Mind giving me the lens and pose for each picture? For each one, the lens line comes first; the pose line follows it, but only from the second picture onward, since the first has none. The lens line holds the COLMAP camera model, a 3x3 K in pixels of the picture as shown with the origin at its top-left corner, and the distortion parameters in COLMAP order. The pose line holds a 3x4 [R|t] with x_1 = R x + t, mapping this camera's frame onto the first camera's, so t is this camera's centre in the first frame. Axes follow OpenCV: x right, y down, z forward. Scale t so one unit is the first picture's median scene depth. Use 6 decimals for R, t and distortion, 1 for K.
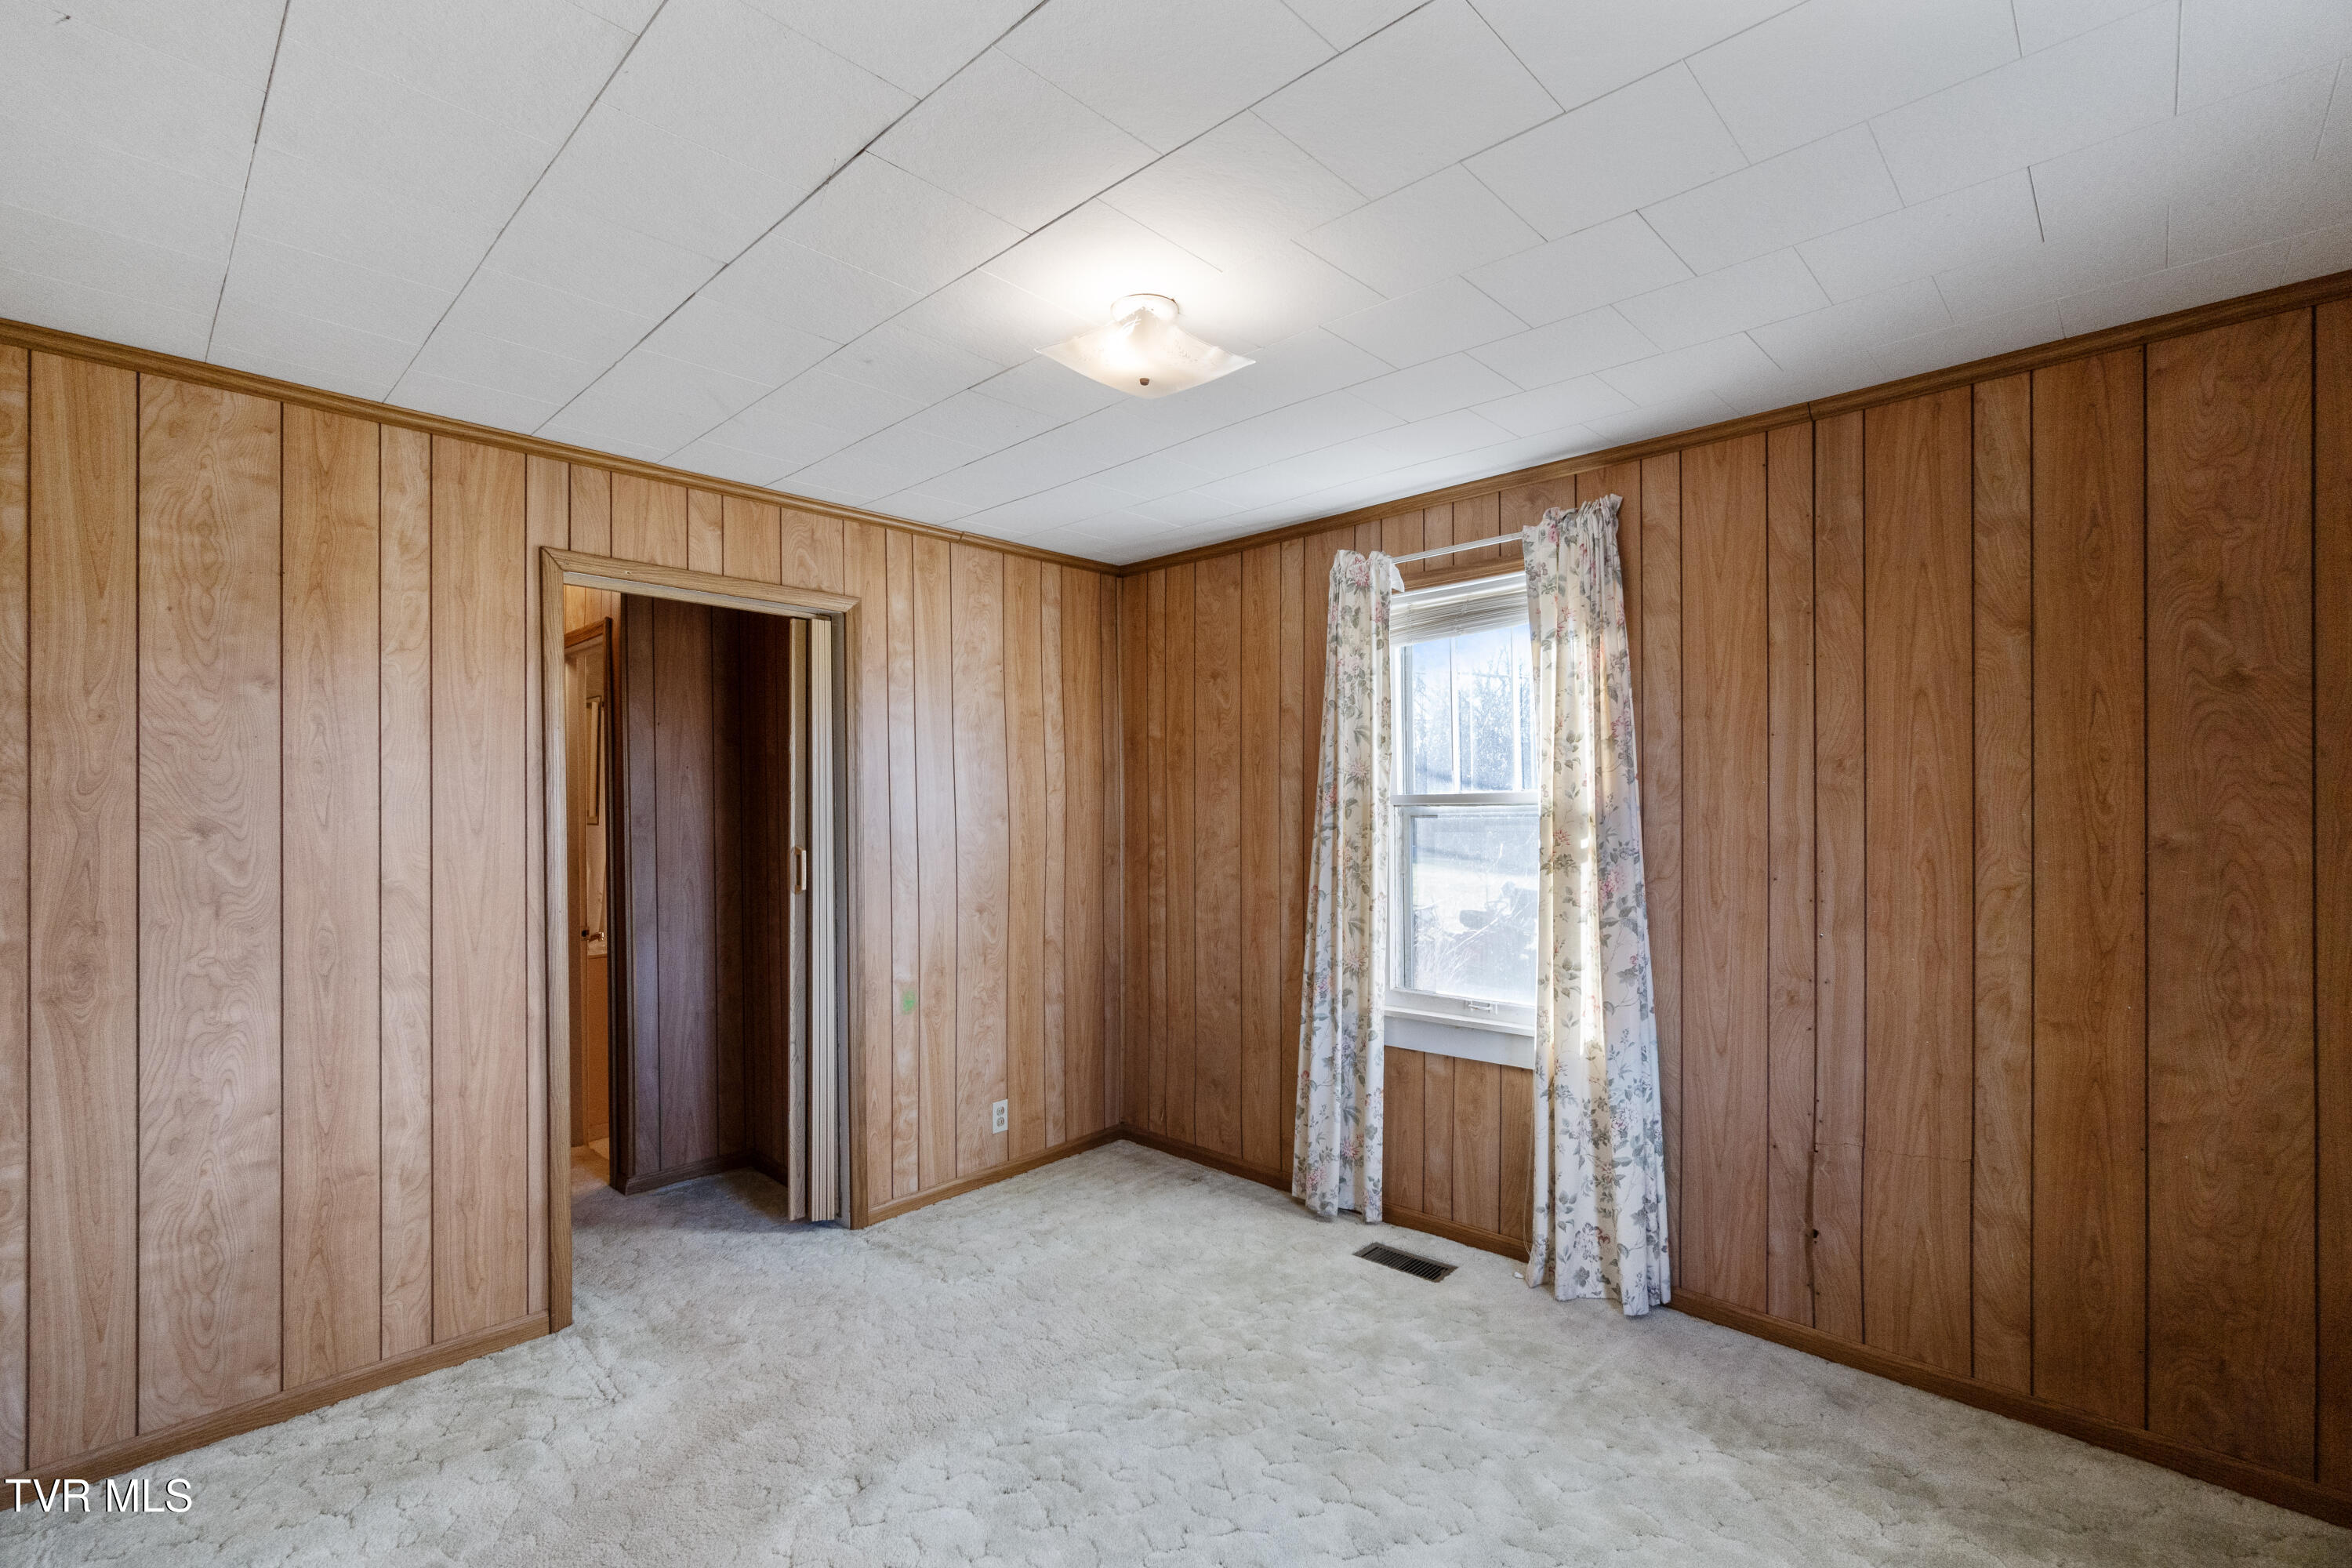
lens RADIAL K [[1026.6, 0, 1185.0], [0, 1026.6, 808.3], [0, 0, 1]] dist [-0.006273, 0.002942]
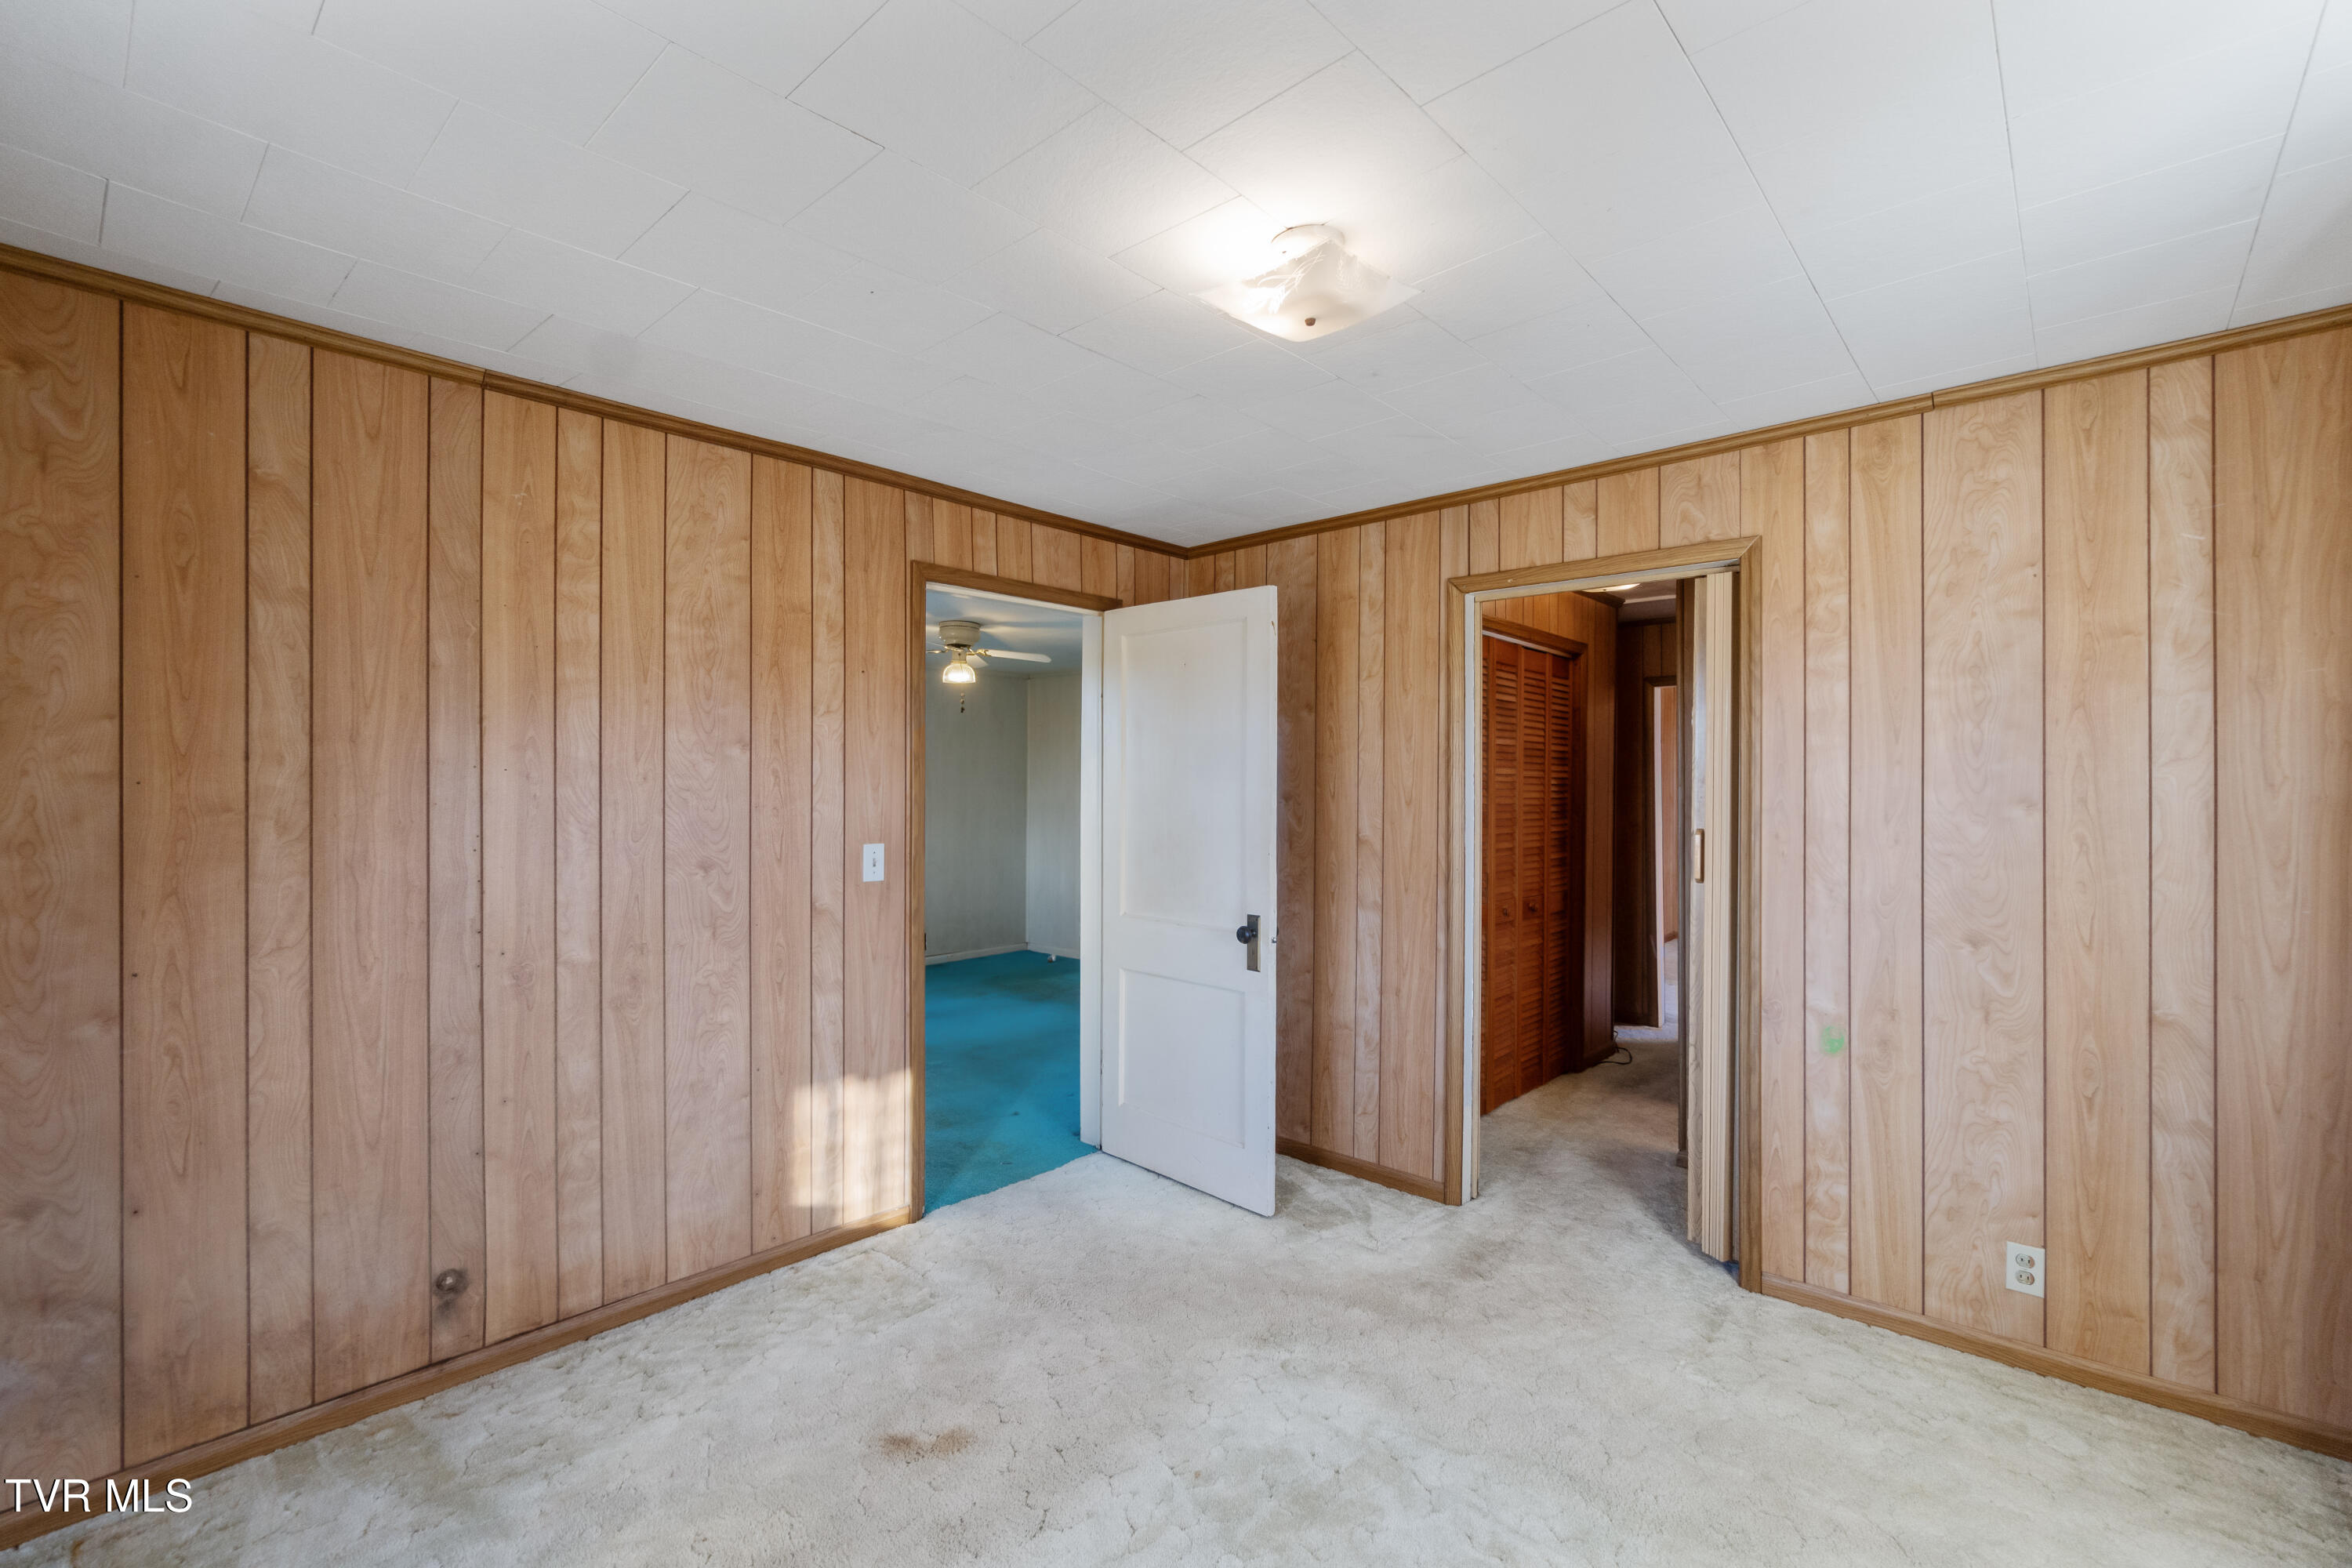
lens RADIAL K [[1026.6, 0, 1147.6], [0, 1026.6, 791.8], [0, 0, 1]] dist [-0.006273, 0.002942]
pose [[0.011847, 0.008834, -0.999891, 0.497500], [-0.004819, 0.999950, 0.008777, -0.001955], [0.999918, 0.004714, 0.011889, 0.484814]]
